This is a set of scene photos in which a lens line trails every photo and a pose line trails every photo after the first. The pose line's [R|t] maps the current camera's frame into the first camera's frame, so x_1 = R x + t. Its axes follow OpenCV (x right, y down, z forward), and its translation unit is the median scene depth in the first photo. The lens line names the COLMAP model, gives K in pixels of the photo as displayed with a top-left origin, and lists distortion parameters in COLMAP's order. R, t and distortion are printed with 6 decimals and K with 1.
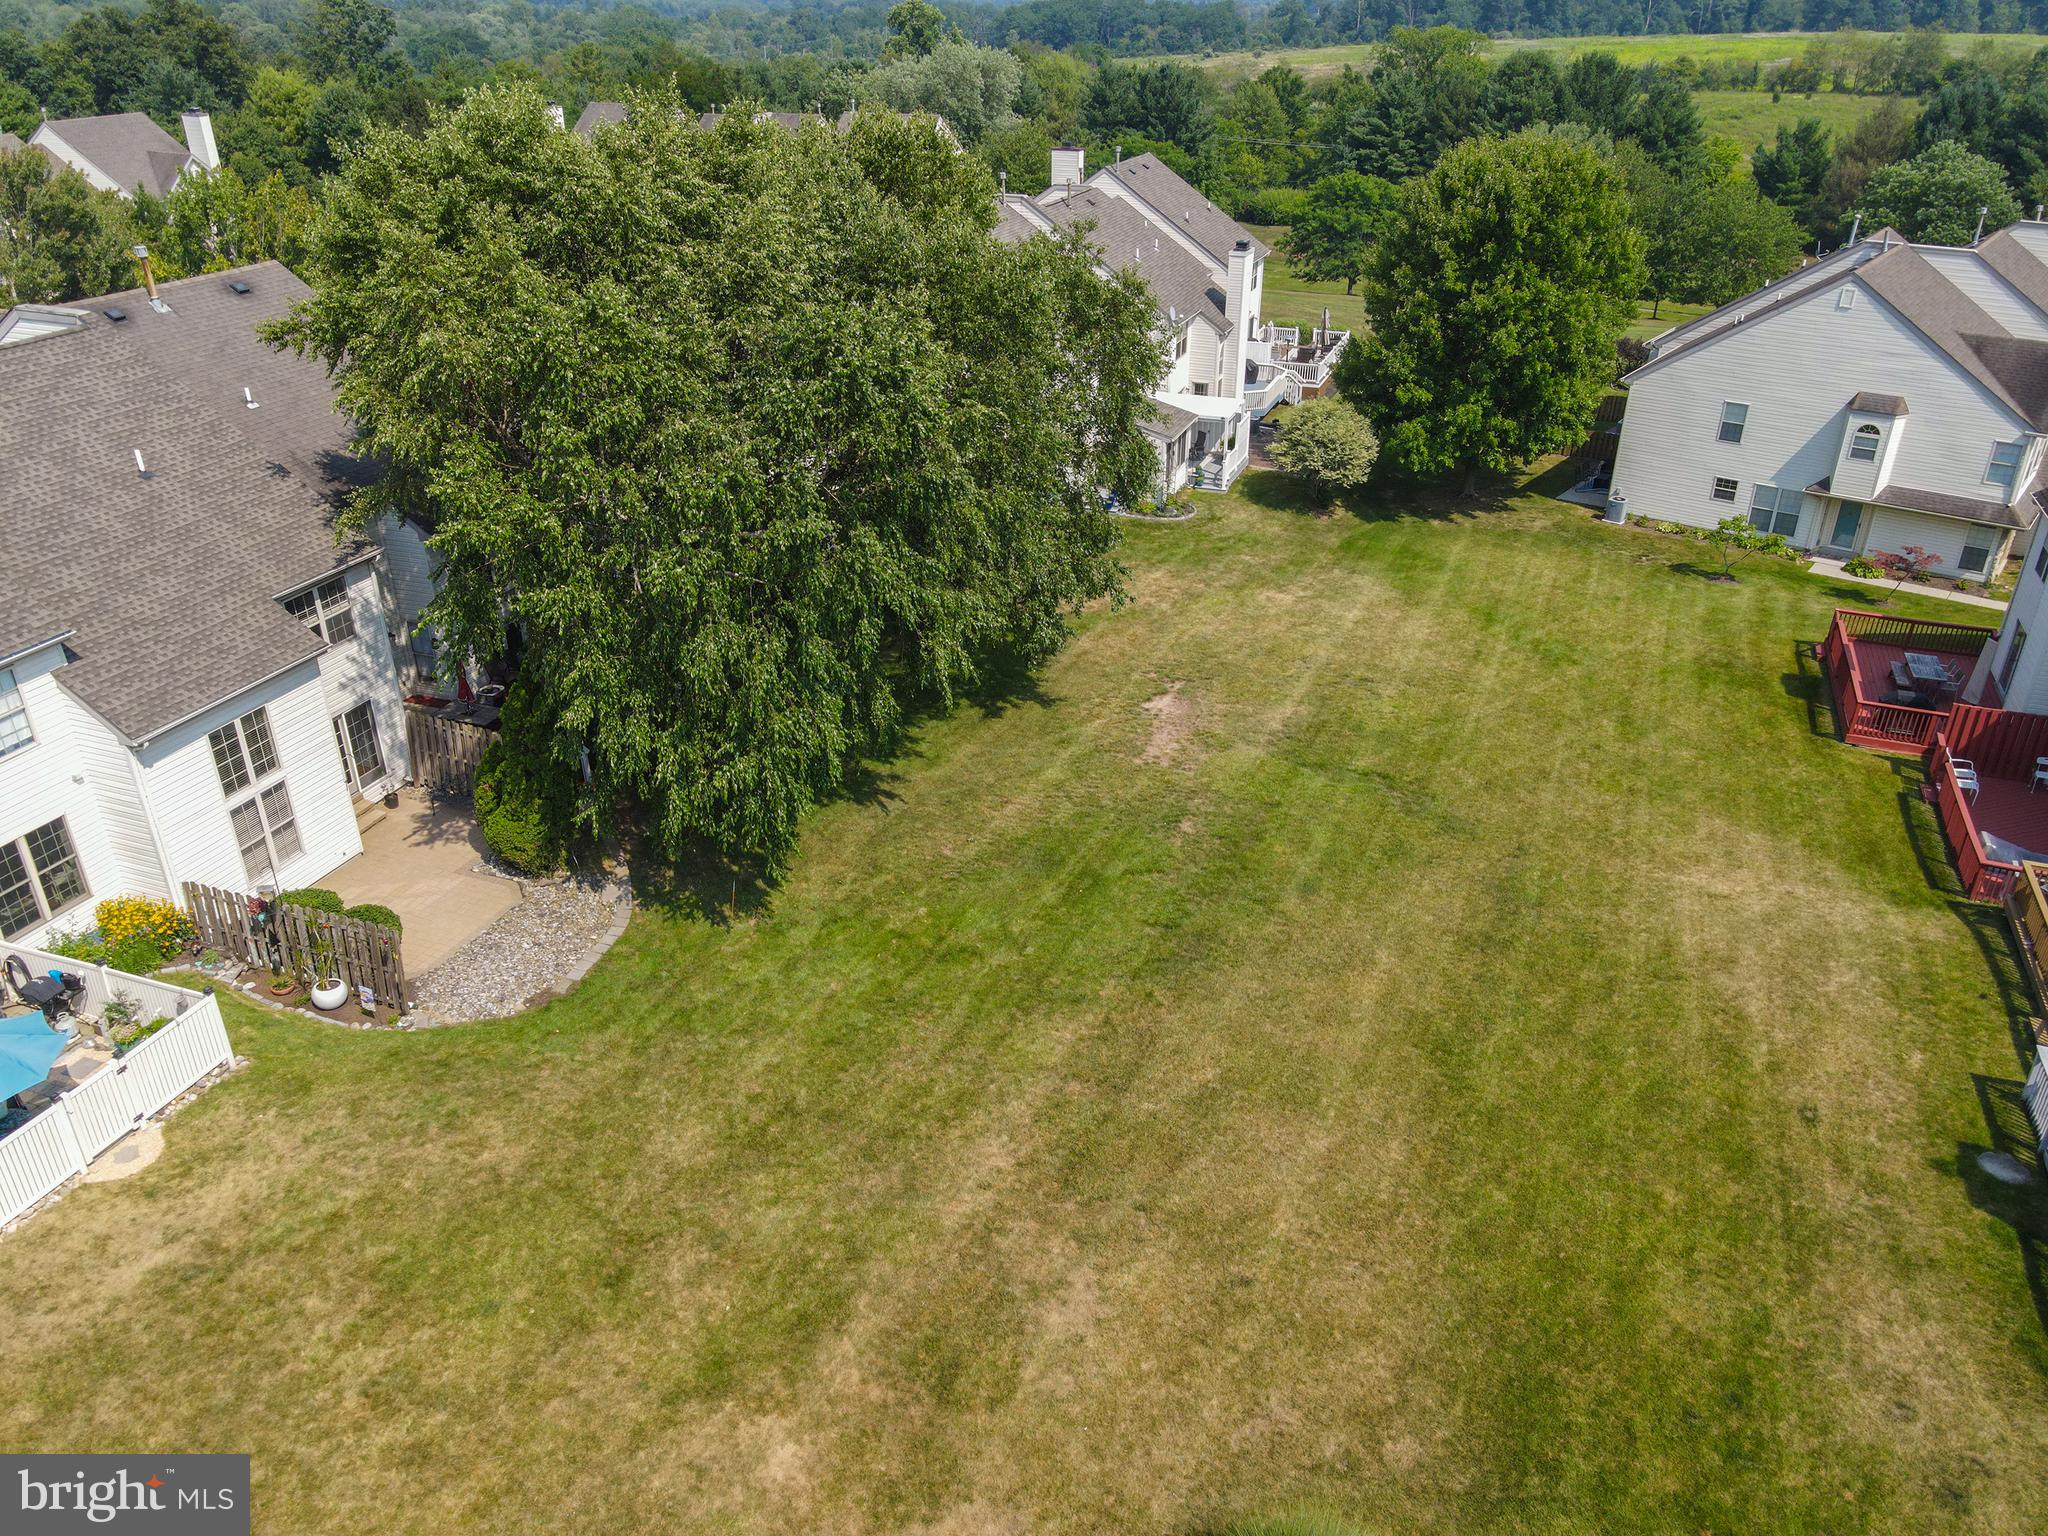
lens RADIAL K [[1498.3, 0, 1024.0], [0, 1498.3, 768.0], [0, 0, 1]] dist [0.000190, 0.035717]
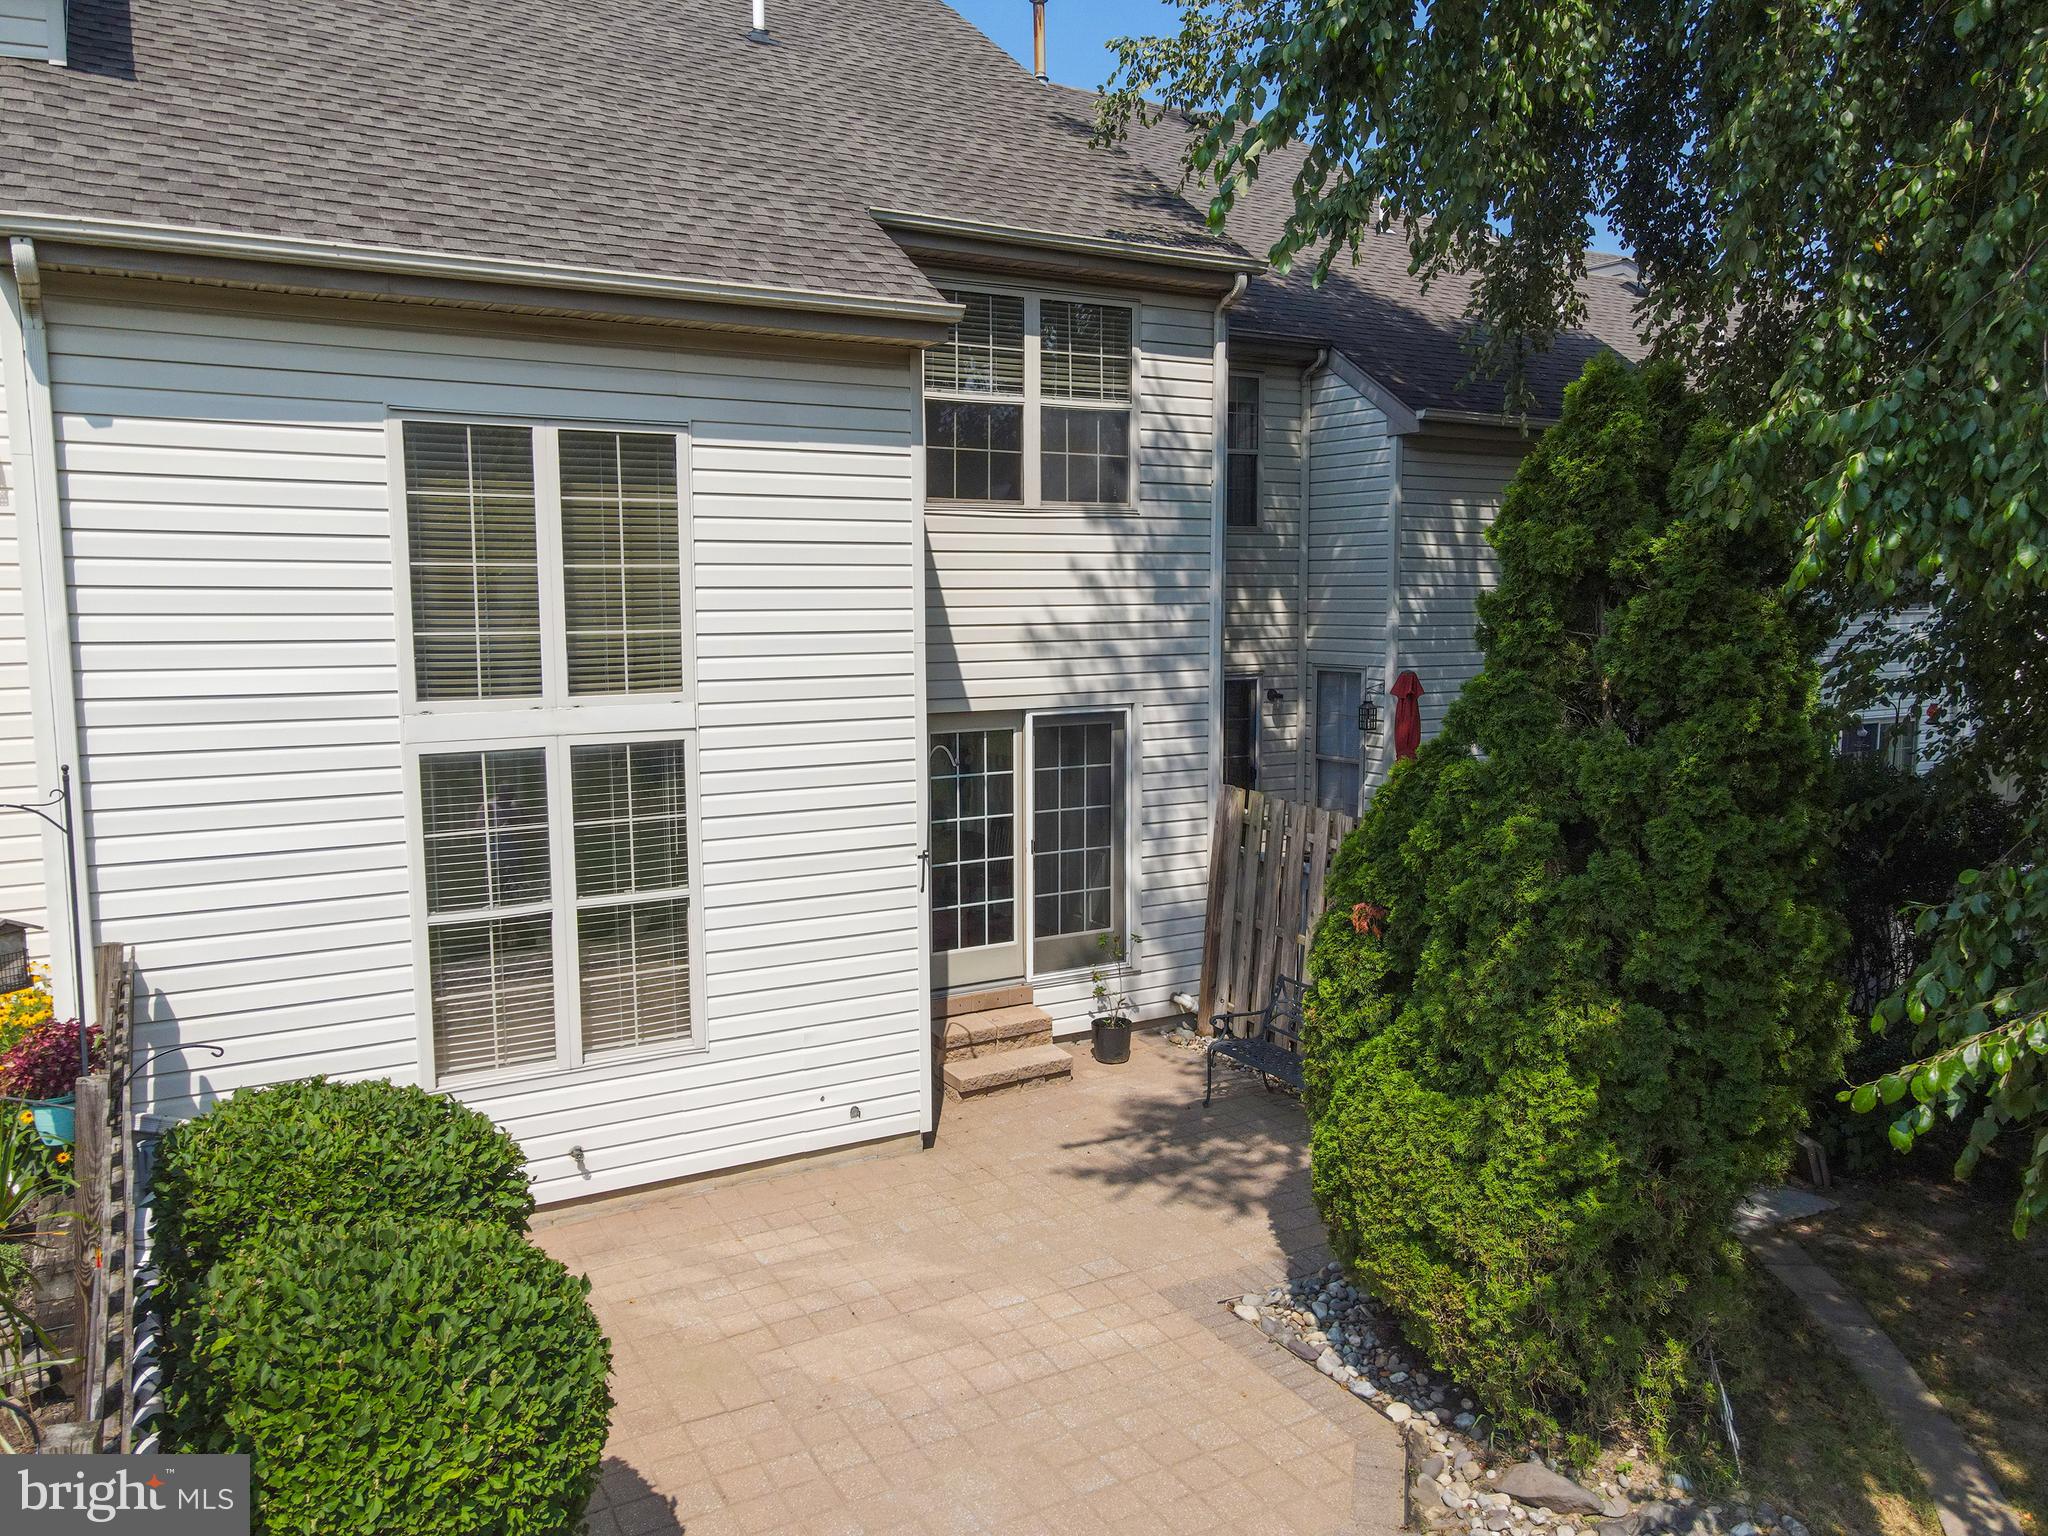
lens RADIAL K [[1498.3, 0, 1024.0], [0, 1498.3, 768.0], [0, 0, 1]] dist [0.000190, 0.035717]
pose [[0.774340, 0.069269, -0.628967, -0.268275], [-0.293927, 0.919621, -0.260584, 0.064415], [0.560361, 0.386651, 0.732459, 0.824876]]
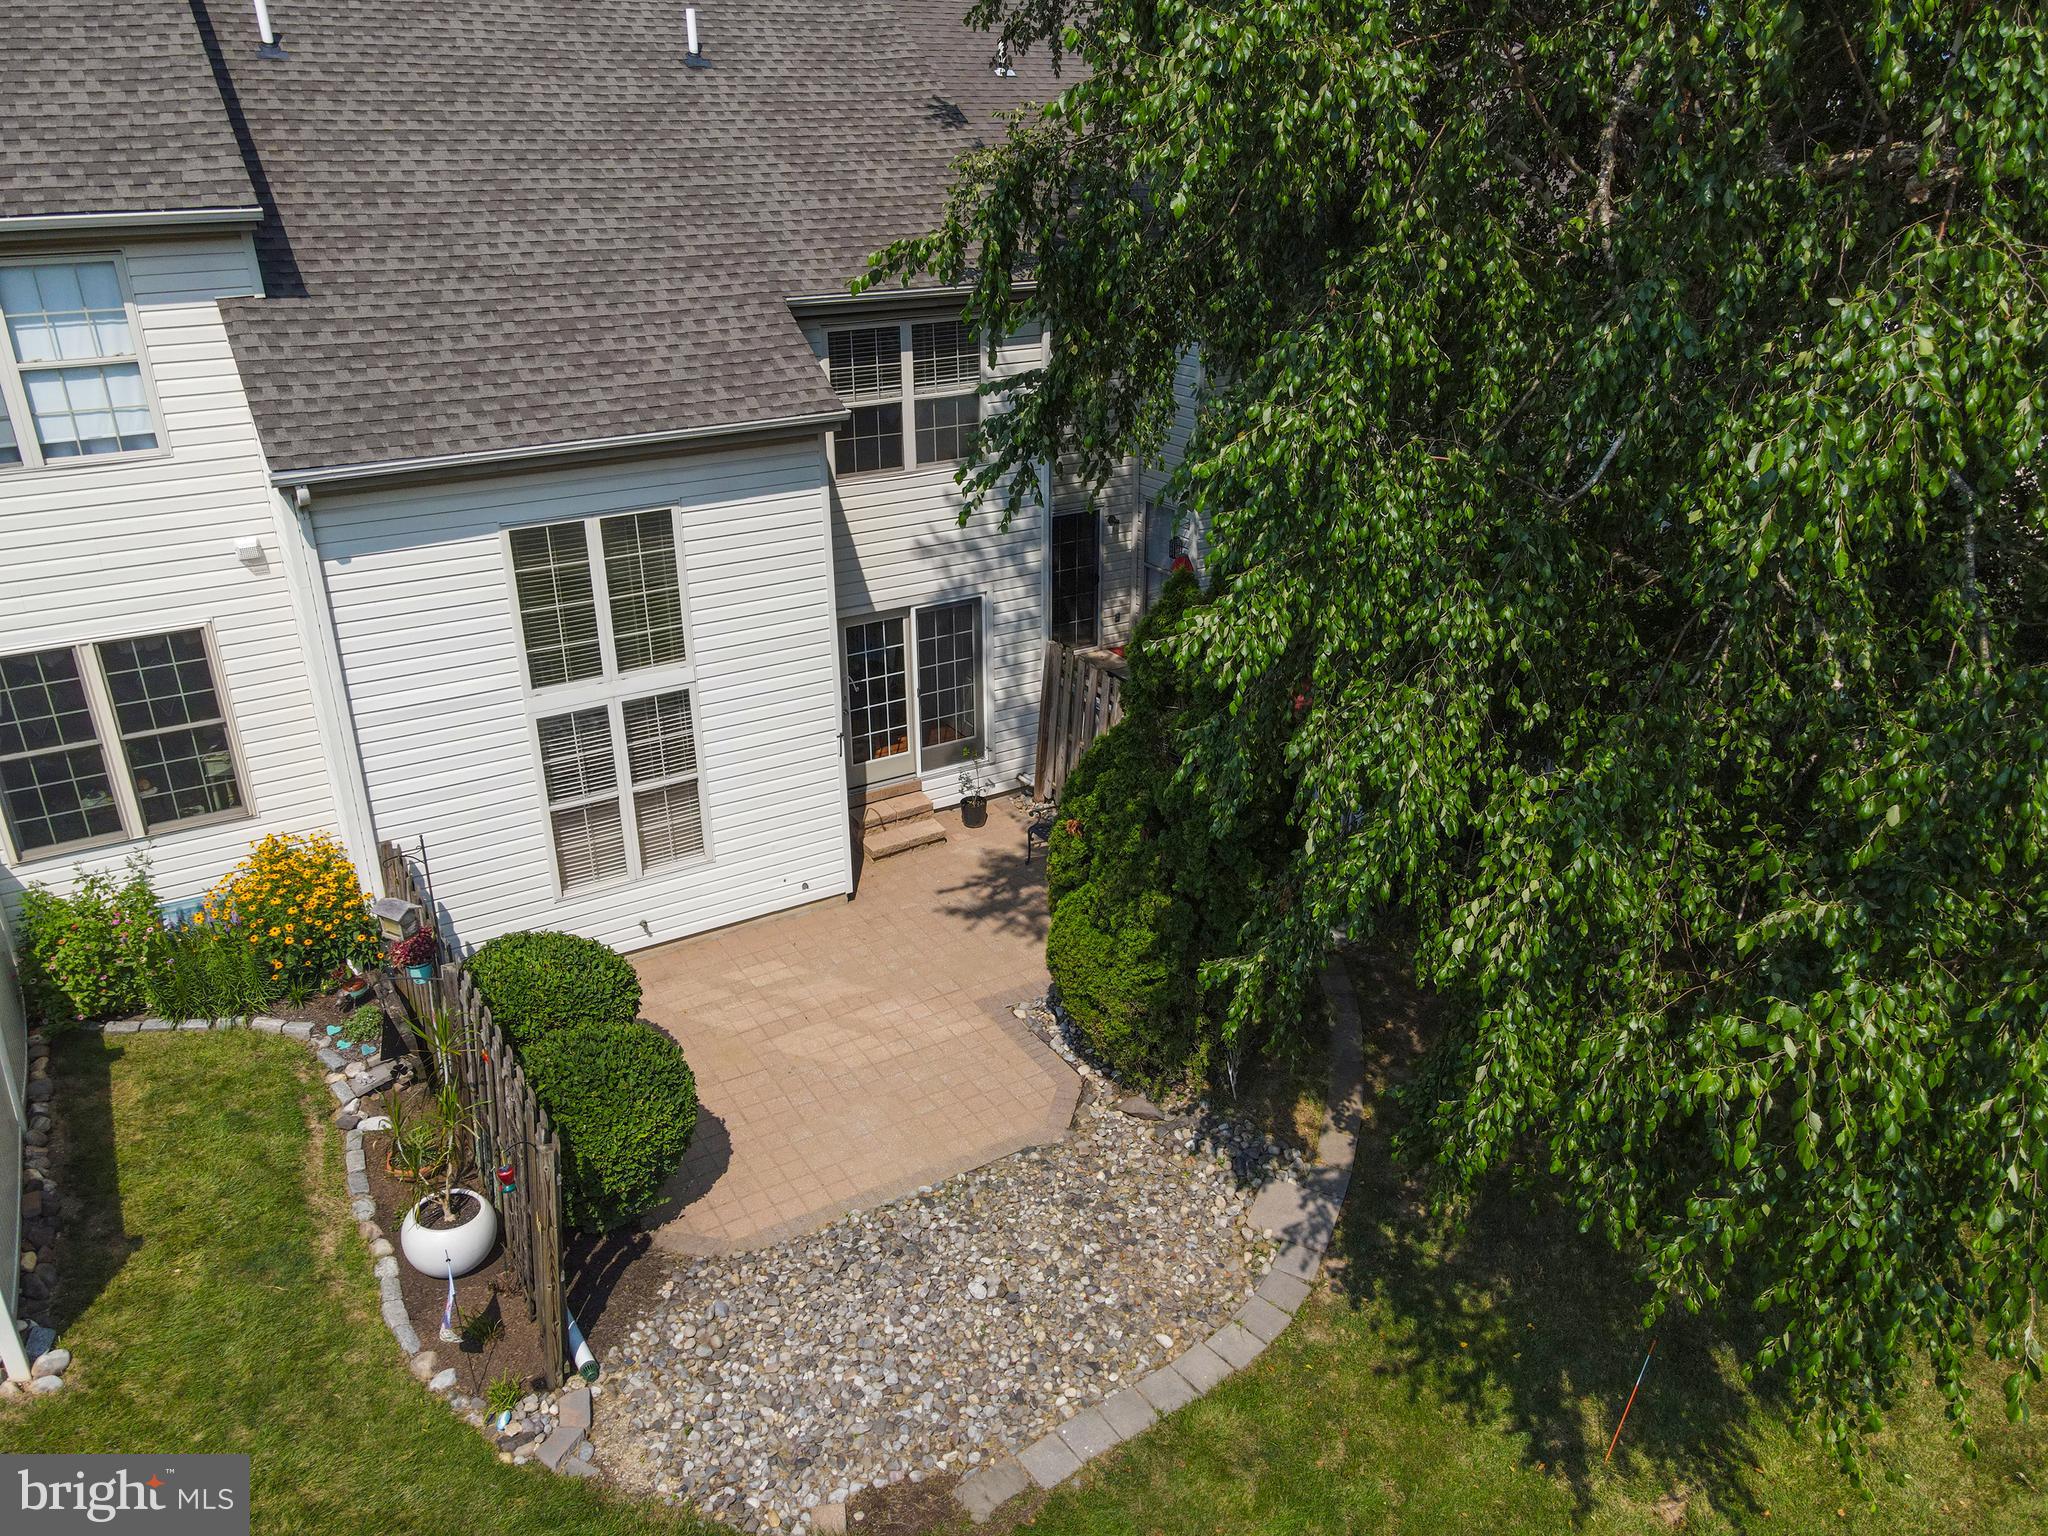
lens RADIAL K [[1498.3, 0, 1024.0], [0, 1498.3, 768.0], [0, 0, 1]] dist [0.000190, 0.035717]
pose [[0.789358, 0.241987, -0.564231, -0.152090], [-0.283517, 0.958856, 0.014594, -0.004796], [0.544548, 0.148449, 0.825488, 0.678083]]
